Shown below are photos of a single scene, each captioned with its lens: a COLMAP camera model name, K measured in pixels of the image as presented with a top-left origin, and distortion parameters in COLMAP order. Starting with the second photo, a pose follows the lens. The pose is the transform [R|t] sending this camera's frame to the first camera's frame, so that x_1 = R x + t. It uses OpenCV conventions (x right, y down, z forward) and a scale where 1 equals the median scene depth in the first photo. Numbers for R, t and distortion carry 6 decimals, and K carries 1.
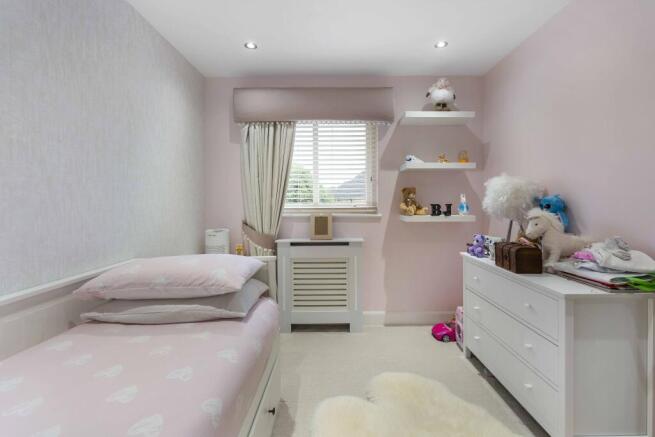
lens RADIAL K [[296.1, 0, 328.7], [0, 296.1, 202.6], [0, 0, 1]] dist [-0.001954, -0.000108]
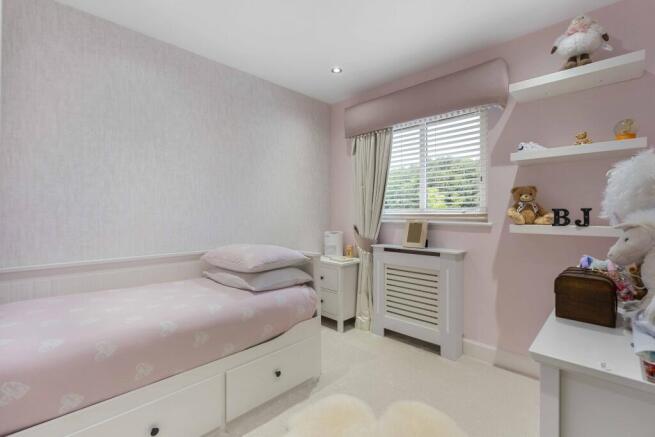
lens RADIAL K [[294.4, 0, 323.6], [0, 294.4, 213.1], [0, 0, 1]] dist [-0.001500, -0.000157]
pose [[0.710701, 0.003360, -0.703487, 0.426838], [-0.003891, 0.999992, 0.000845, 0.015884], [0.703484, 0.002137, 0.710708, 0.134944]]
